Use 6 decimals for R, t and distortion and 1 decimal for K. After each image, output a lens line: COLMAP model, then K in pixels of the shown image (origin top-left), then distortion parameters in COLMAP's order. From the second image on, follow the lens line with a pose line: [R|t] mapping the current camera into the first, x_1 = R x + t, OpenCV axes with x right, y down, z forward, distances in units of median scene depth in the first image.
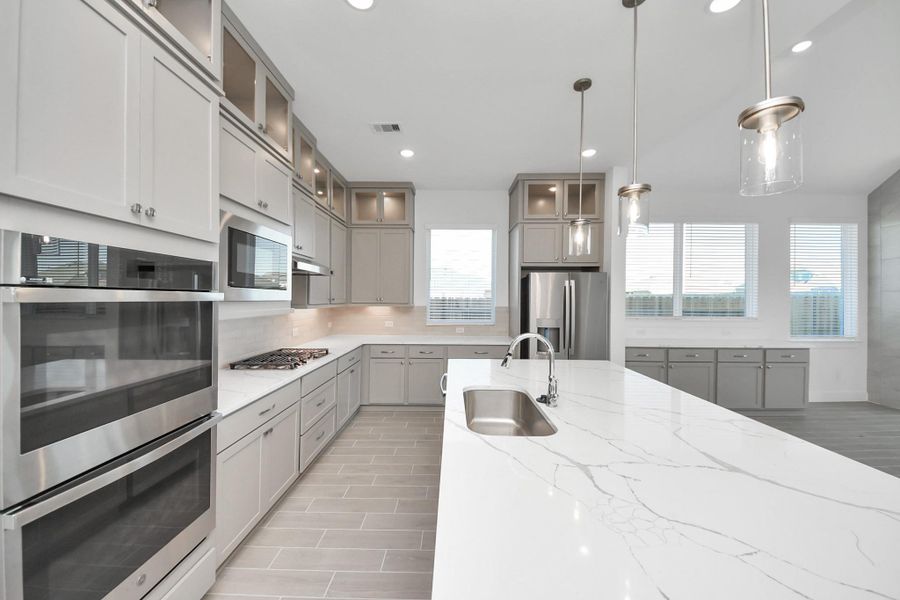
lens RADIAL K [[313.3, 0, 450.4], [0, 313.3, 302.4], [0, 0, 1]] dist [0.025633, -0.016662]
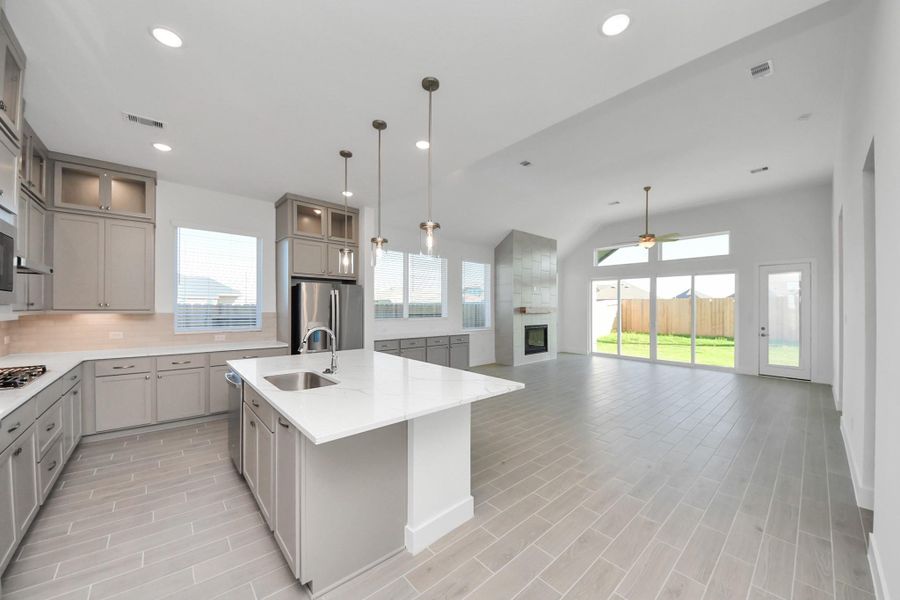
lens RADIAL K [[329.4, 0, 449.5], [0, 329.4, 312.1], [0, 0, 1]] dist [-0.000846, -0.000132]
pose [[0.738546, -0.009291, 0.674139, -0.146628], [0.007286, 0.999957, 0.005800, 0.010775], [-0.674163, 0.000628, 0.738582, -0.242790]]
